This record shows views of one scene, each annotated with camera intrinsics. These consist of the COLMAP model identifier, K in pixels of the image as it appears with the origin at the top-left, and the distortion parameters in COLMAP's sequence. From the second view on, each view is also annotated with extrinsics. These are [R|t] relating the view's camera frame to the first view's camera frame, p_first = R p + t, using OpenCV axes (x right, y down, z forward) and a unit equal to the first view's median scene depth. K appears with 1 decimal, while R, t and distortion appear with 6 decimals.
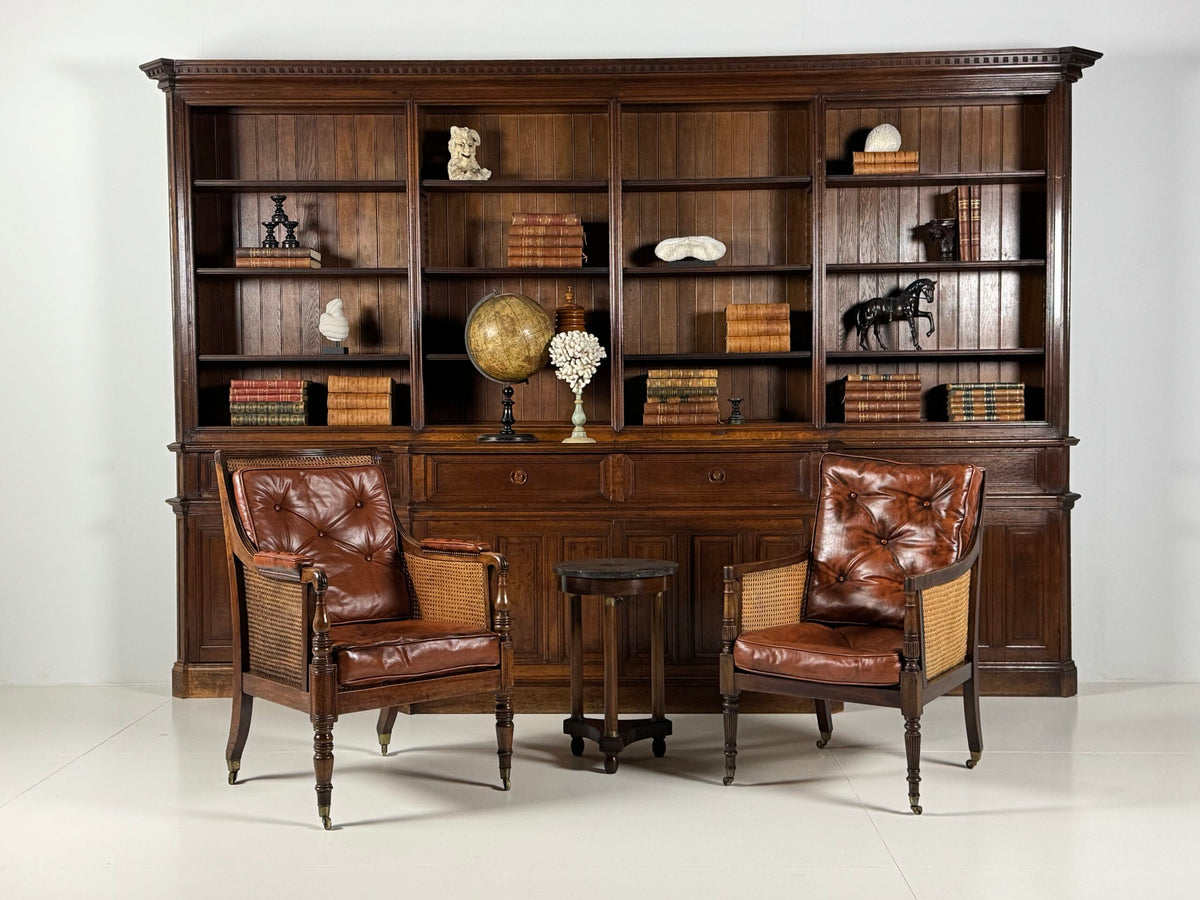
lens RADIAL K [[1500.1, 0, 600.0], [0, 1500.1, 450.0], [0, 0, 1]] dist [0.143299, -0.068823]
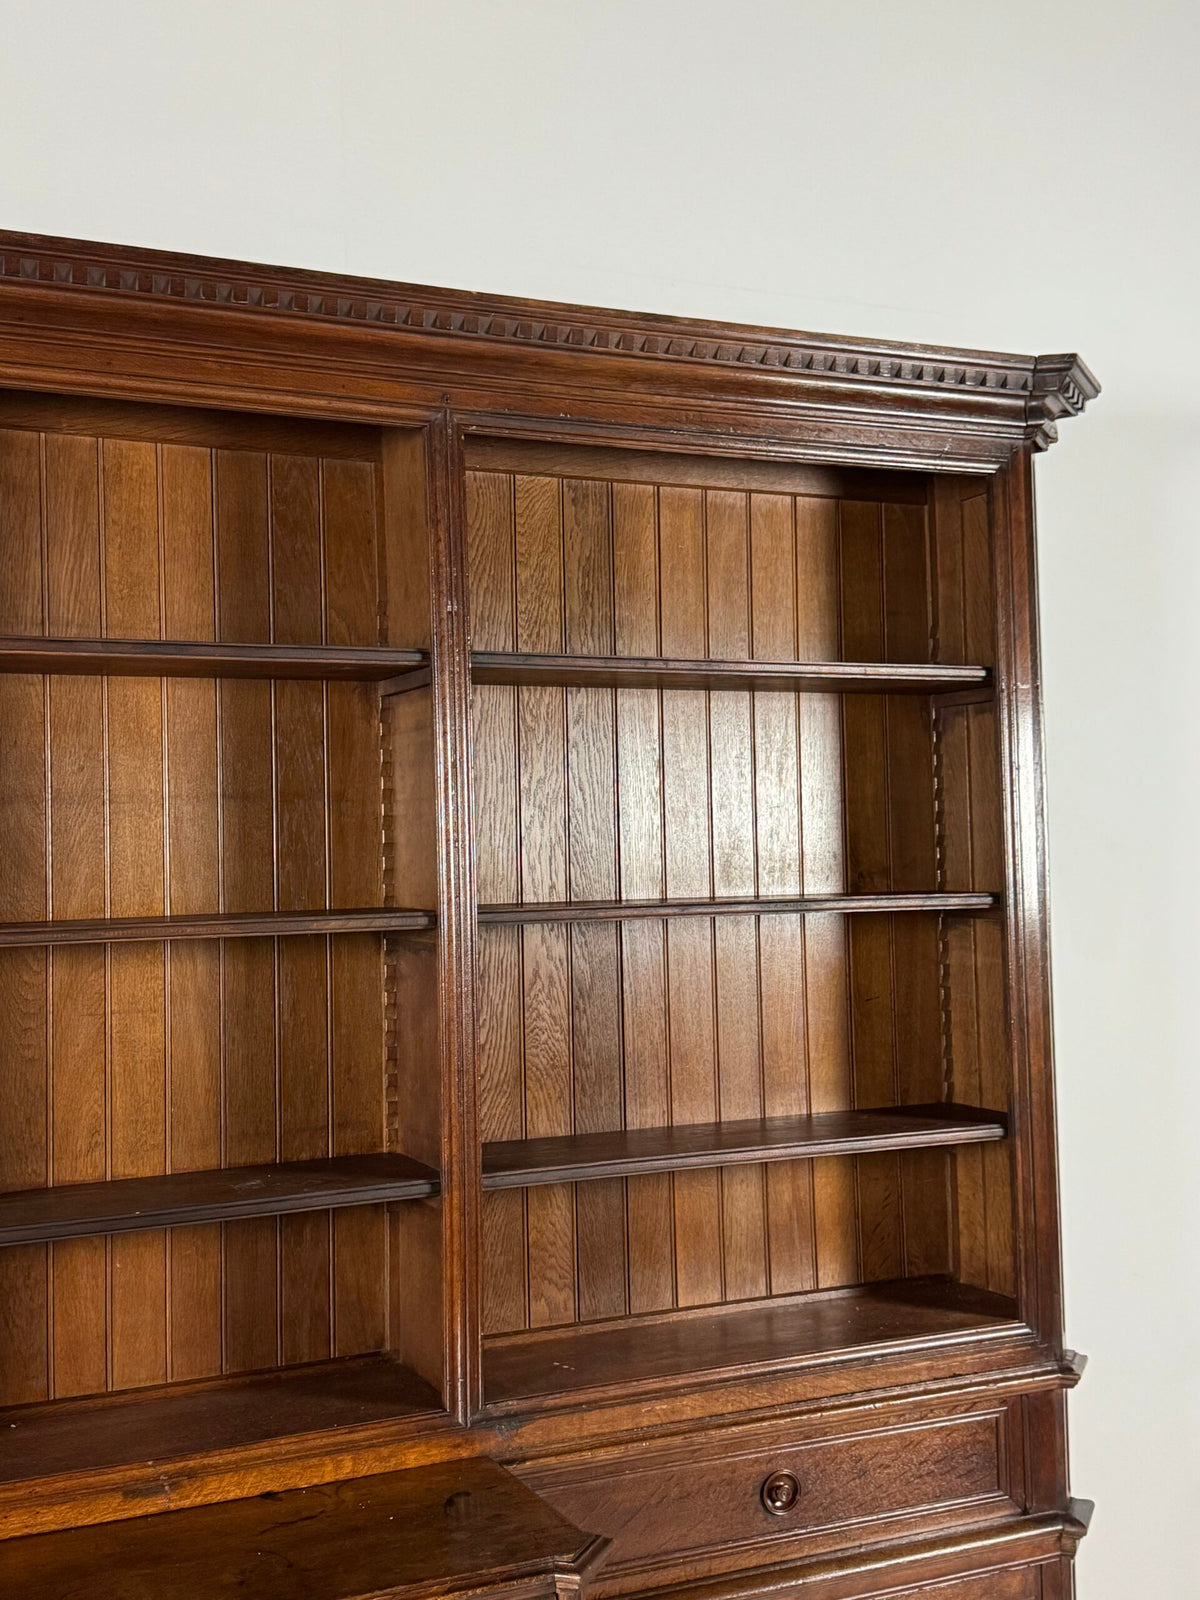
lens RADIAL K [[1739.7, 0, 595.6], [0, 1739.7, 806.0], [0, 0, 1]] dist [0.192486, -0.437673]
pose [[0.898071, 0.004773, 0.439825, 0.003887], [0.030156, 0.996920, -0.072392, -0.117024], [-0.438816, 0.078276, 0.895161, 0.636908]]
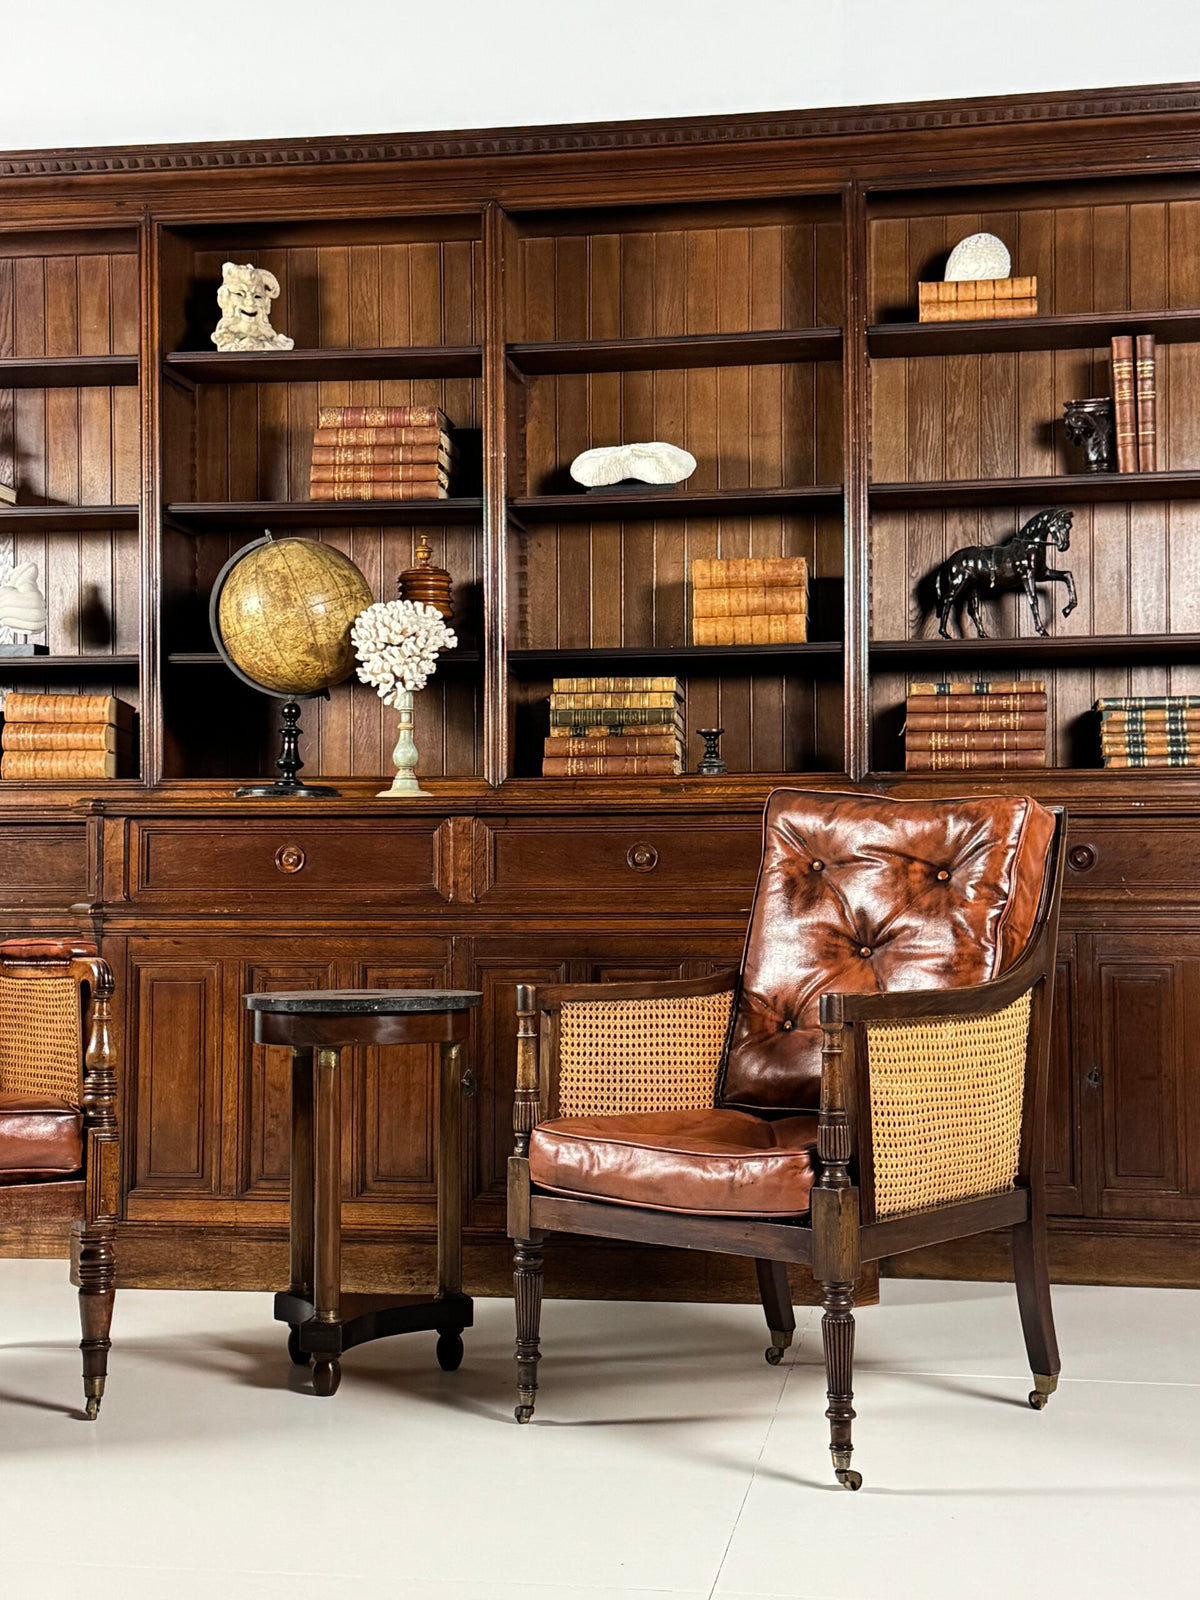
lens RADIAL K [[2206.2, 0, 604.5], [0, 2206.2, 807.5], [0, 0, 1]] dist [0.152229, -0.168776]
pose [[0.991023, 0.000260, -0.133689, 0.161690], [-0.010157, 0.997254, -0.073352, 0.054812], [0.133303, 0.074051, 0.988305, 0.194214]]
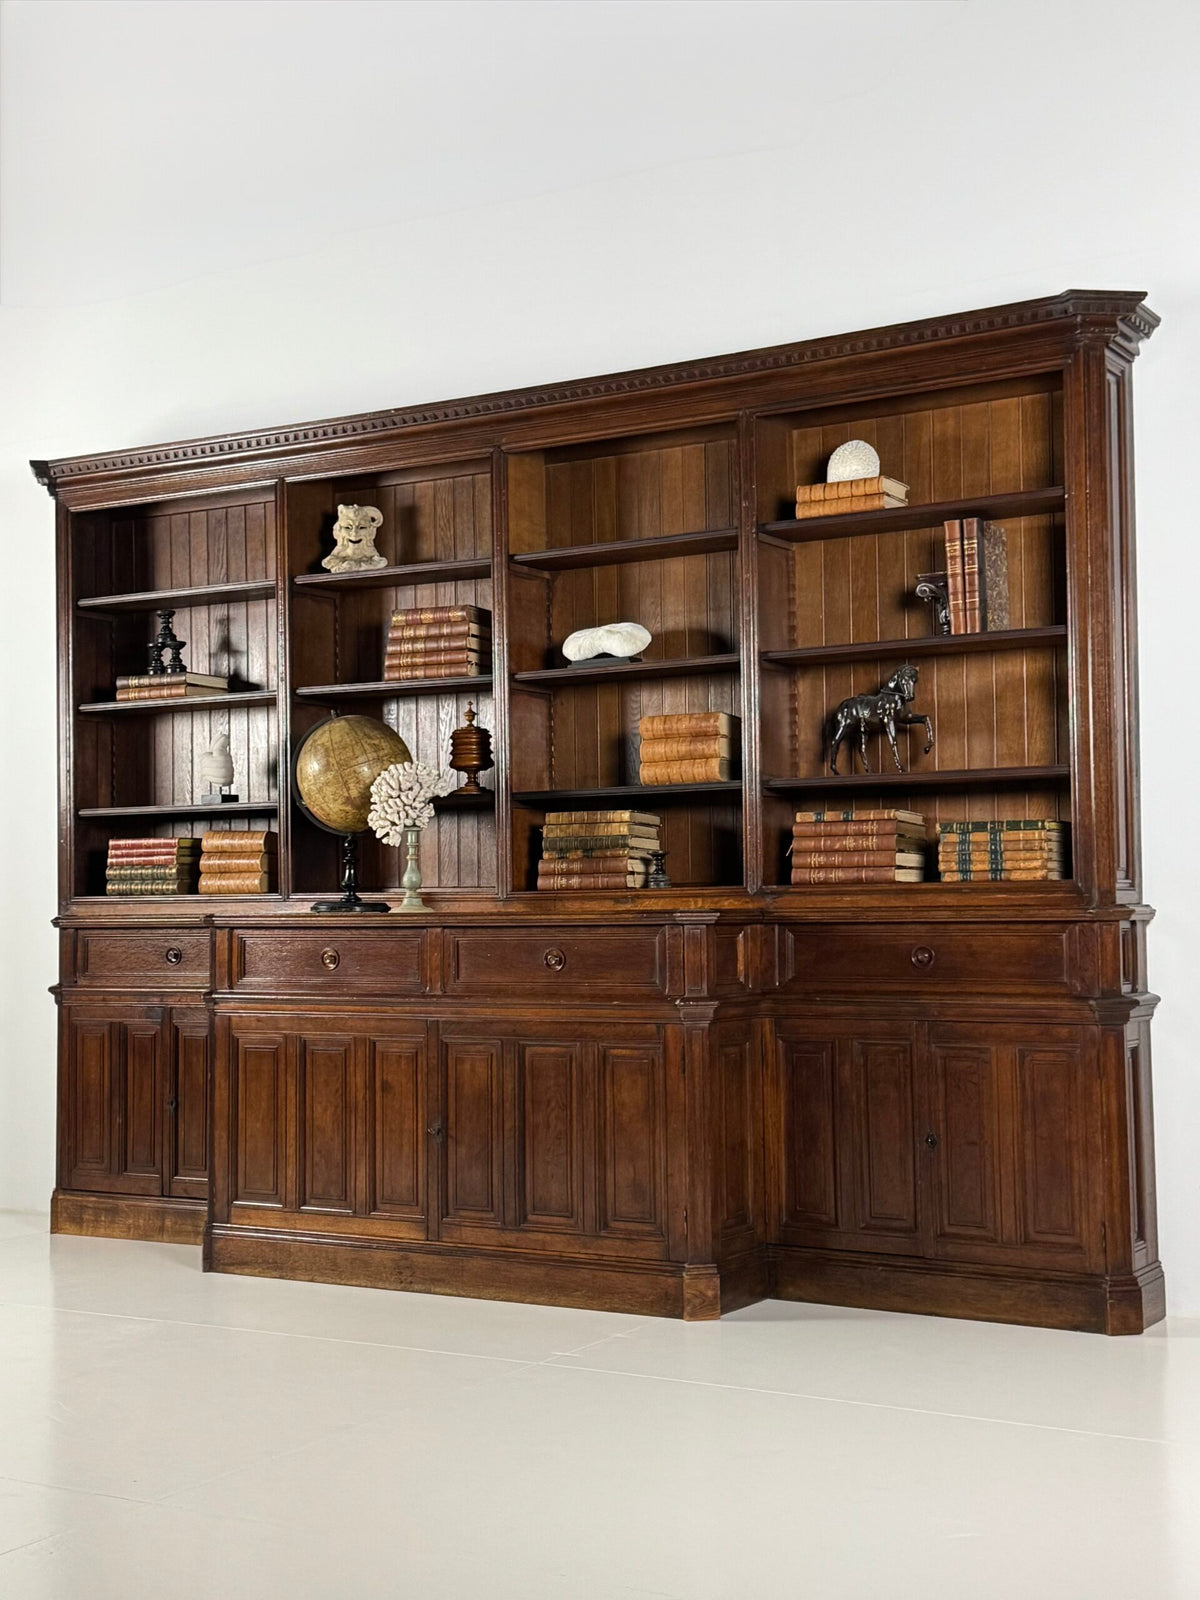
lens RADIAL K [[2070.5, 0, 601.7], [0, 2070.5, 805.1], [0, 0, 1]] dist [0.144609, -0.041569]
pose [[0.871876, -0.026597, -0.489003, 0.540260], [-0.011475, 0.997140, -0.074696, 0.016310], [0.489592, 0.070737, 0.869078, 0.155722]]
